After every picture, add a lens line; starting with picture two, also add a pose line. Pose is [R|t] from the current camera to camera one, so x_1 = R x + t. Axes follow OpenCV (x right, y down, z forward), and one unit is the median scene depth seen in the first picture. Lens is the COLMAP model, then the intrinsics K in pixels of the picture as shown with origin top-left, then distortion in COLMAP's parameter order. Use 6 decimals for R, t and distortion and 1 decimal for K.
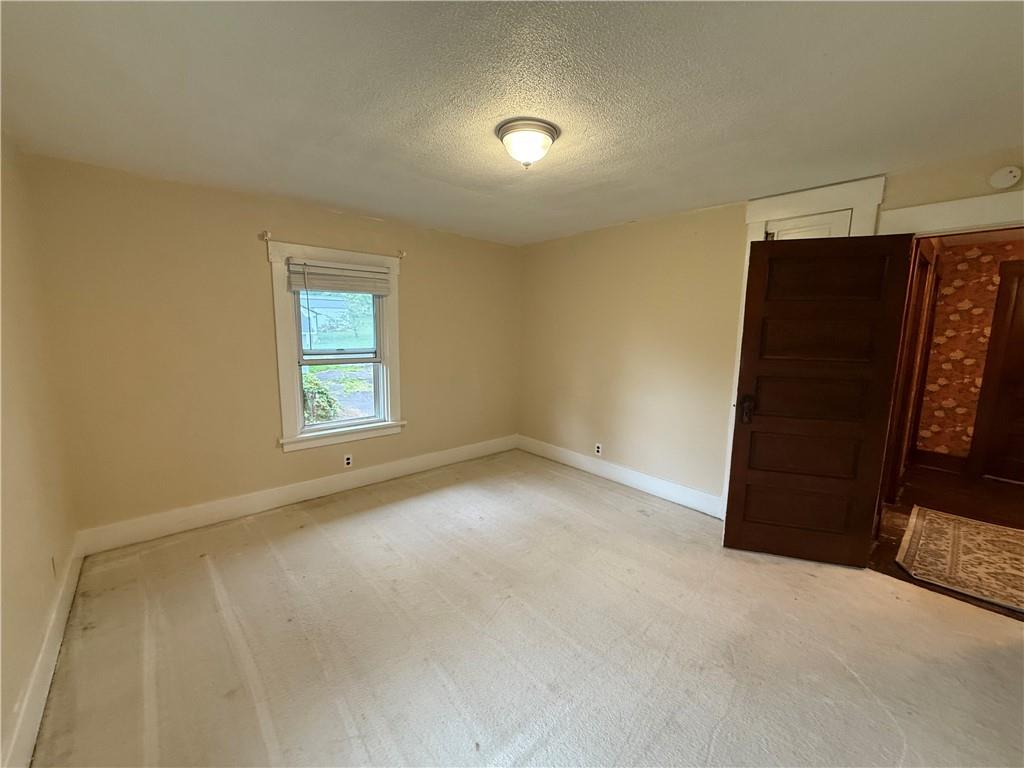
lens RADIAL K [[408.1, 0, 512.0], [0, 408.1, 384.0], [0, 0, 1]] dist [0.000779, 0.000193]
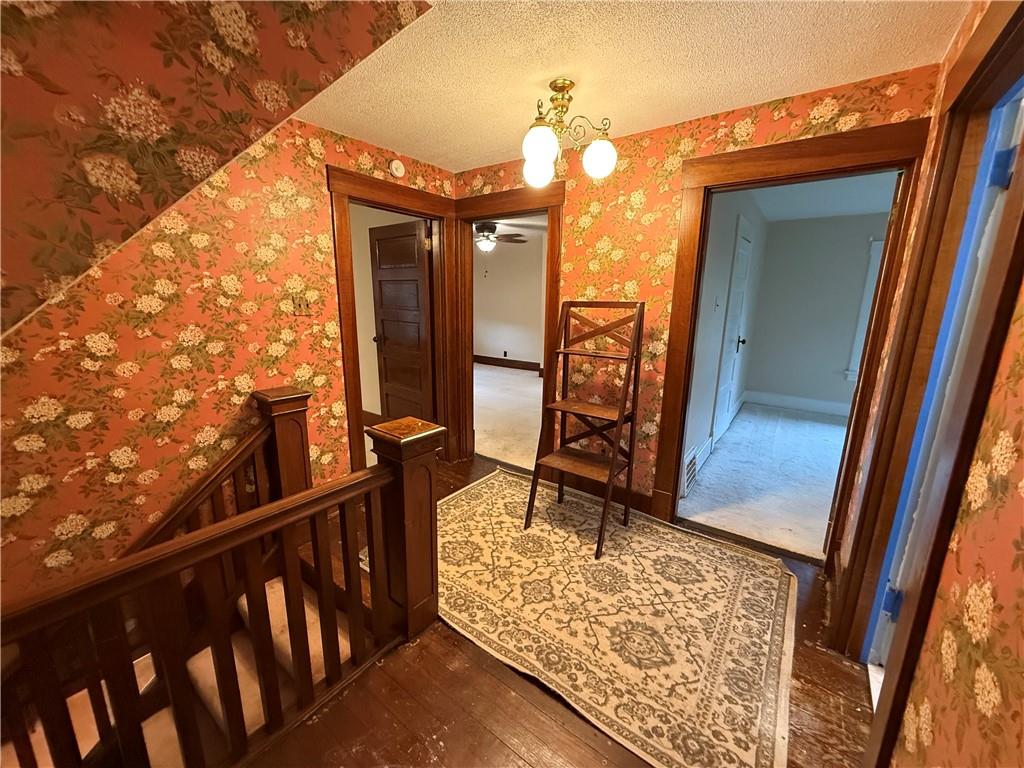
lens RADIAL K [[408.1, 0, 512.0], [0, 408.1, 384.0], [0, 0, 1]] dist [0.000779, 0.000193]
pose [[-0.976850, 0.015362, -0.213373, 0.980585], [-0.059580, 0.938417, 0.340328, -0.102107], [0.205461, 0.345163, -0.915778, 0.881767]]
